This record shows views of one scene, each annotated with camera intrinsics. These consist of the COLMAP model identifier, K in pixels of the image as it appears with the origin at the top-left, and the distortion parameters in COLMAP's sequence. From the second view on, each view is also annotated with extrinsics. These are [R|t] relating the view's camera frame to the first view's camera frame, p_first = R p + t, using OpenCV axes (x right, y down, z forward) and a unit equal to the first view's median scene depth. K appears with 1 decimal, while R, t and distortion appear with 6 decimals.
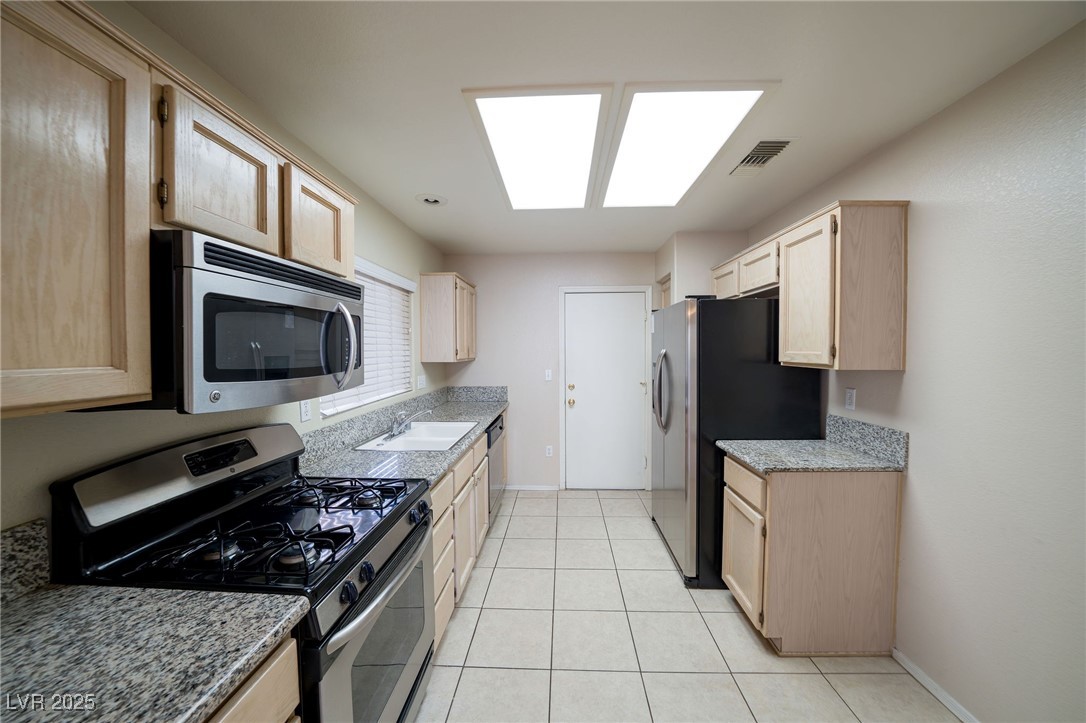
lens RADIAL K [[378.1, 0, 551.0], [0, 378.1, 357.6], [0, 0, 1]] dist [-0.023297, 0.001247]
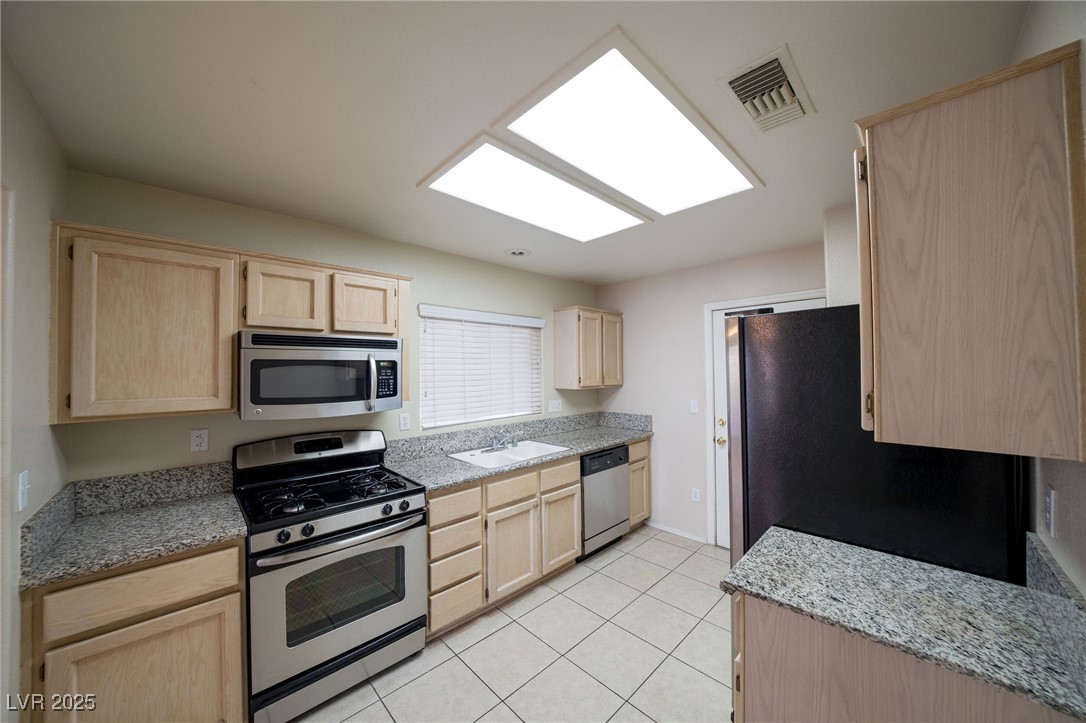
lens RADIAL K [[378.1, 0, 552.4], [0, 378.1, 363.2], [0, 0, 1]] dist [-0.023297, 0.001247]
pose [[0.727767, -0.013869, -0.685684, 0.803508], [-0.009576, 0.999493, -0.030380, -0.055244], [0.685757, 0.028675, 0.727265, 0.325410]]
